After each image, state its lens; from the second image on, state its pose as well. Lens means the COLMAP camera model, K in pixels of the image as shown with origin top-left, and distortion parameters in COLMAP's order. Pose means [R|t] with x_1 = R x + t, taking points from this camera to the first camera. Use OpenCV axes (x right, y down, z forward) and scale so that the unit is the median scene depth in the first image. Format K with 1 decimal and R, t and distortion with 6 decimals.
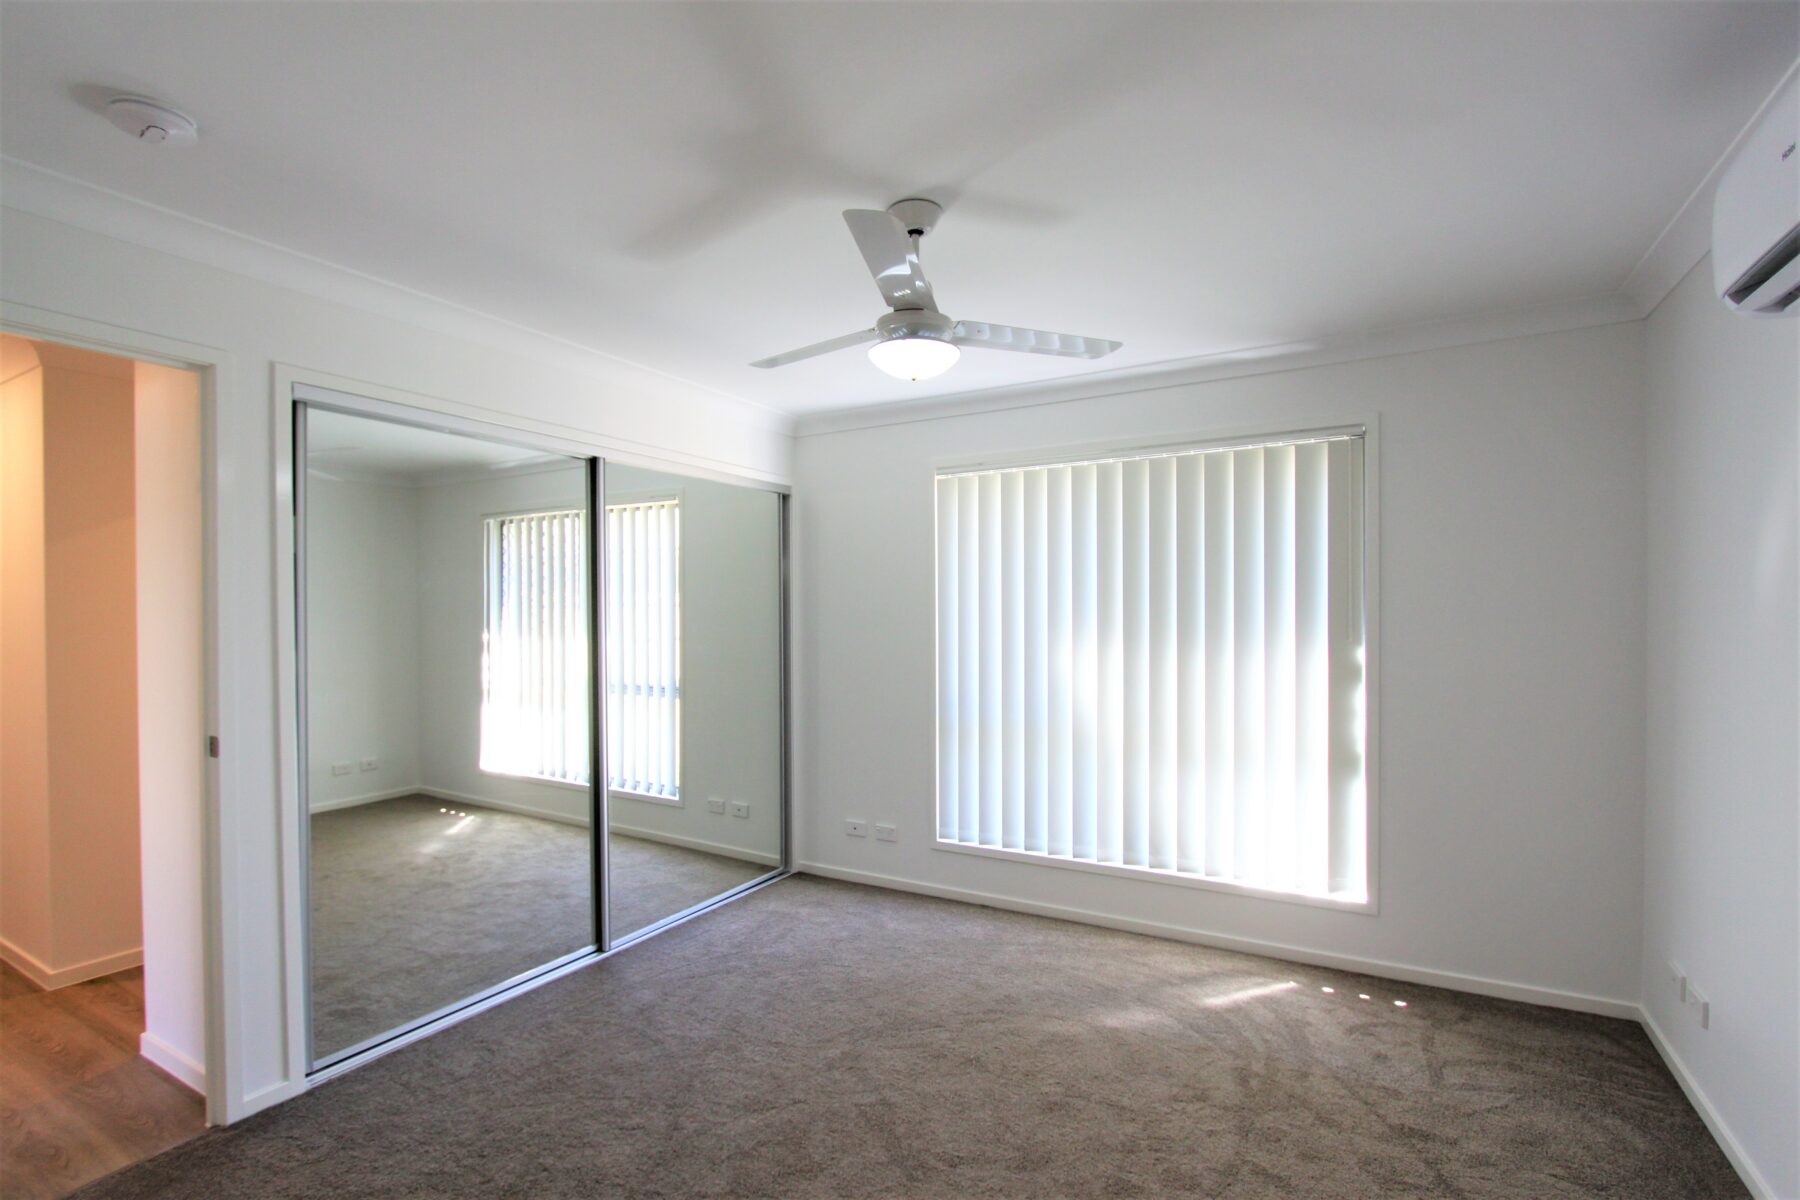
lens RADIAL K [[829.2, 0, 892.0], [0, 829.2, 609.6], [0, 0, 1]] dist [-0.011366, -0.000770]
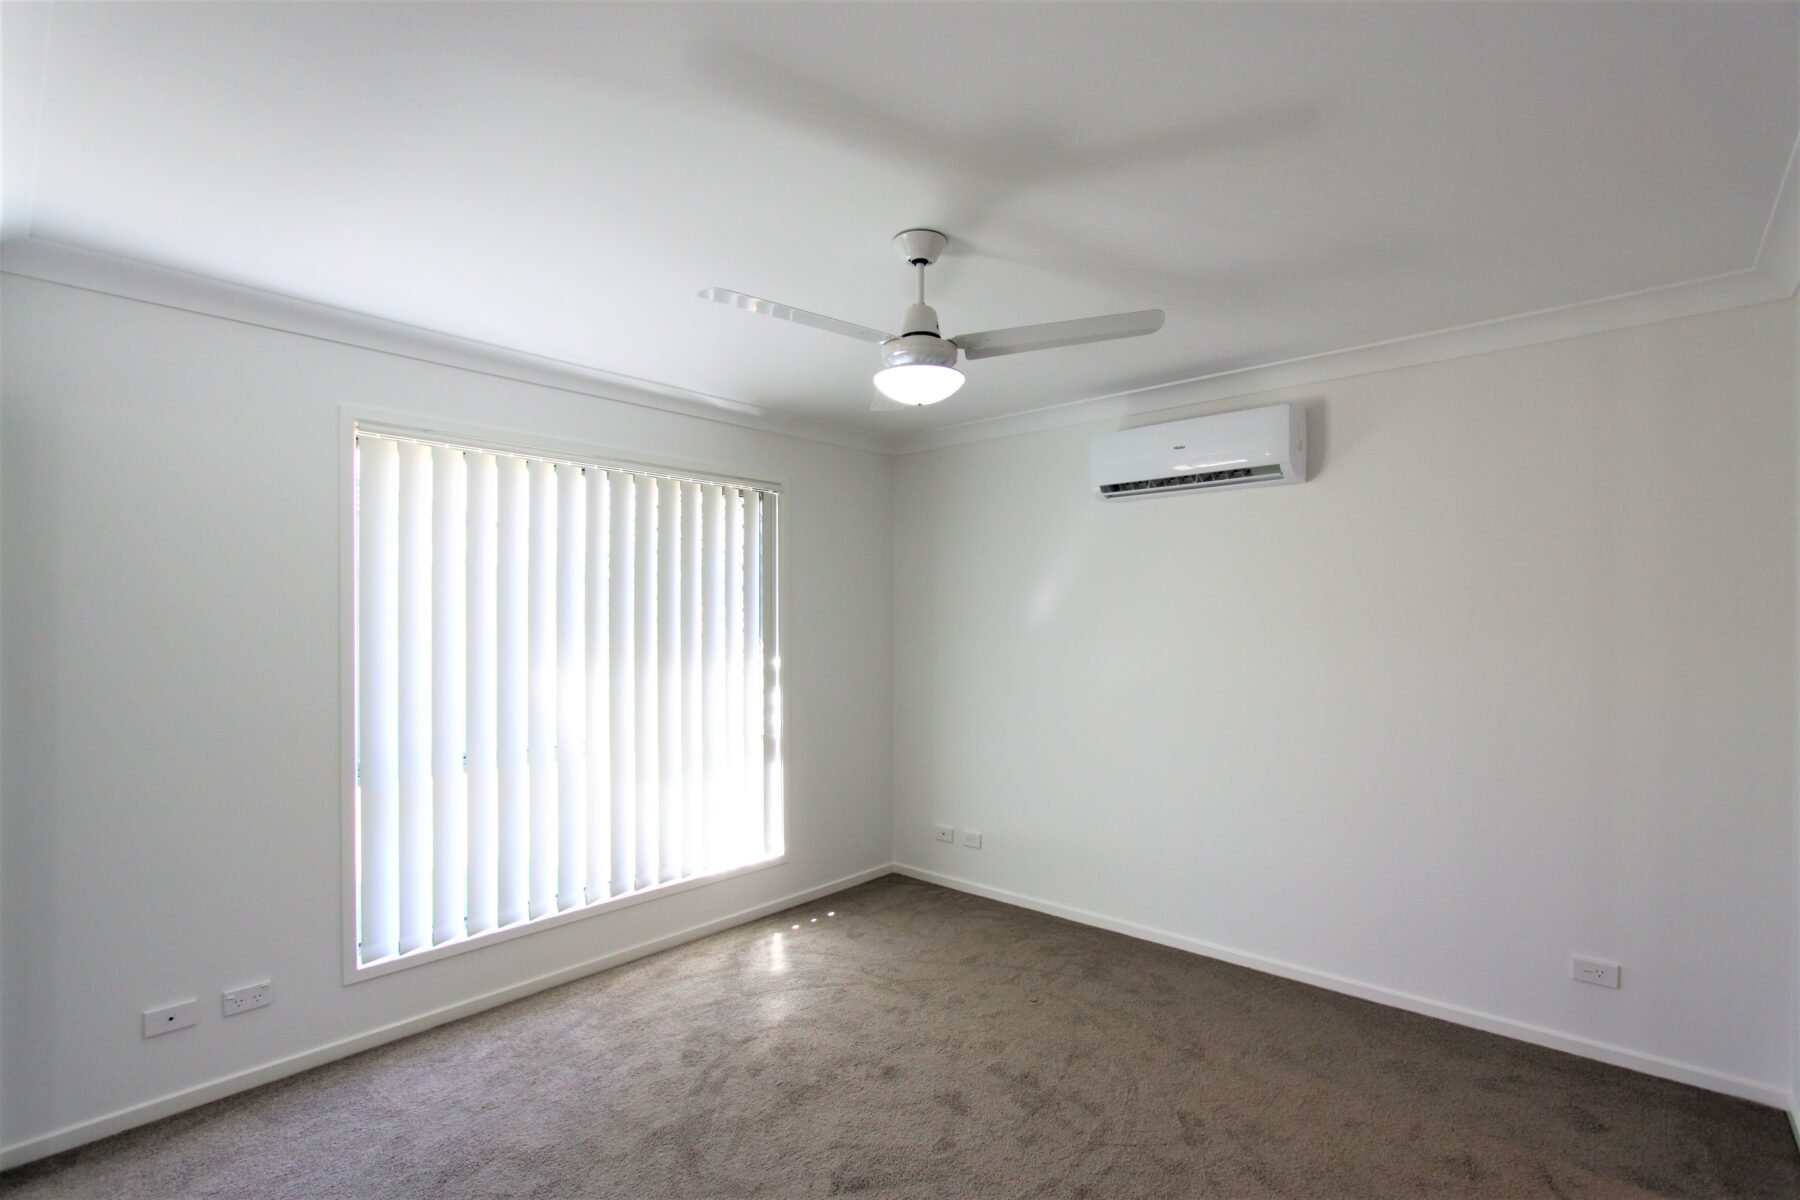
lens RADIAL K [[829.2, 0, 894.3], [0, 829.2, 610.3], [0, 0, 1]] dist [-0.011366, -0.000770]
pose [[0.212705, 0.018488, 0.976942, -0.640194], [-0.002823, 0.999828, -0.018307, -0.003458], [-0.977112, 0.001137, 0.212721, 0.534161]]
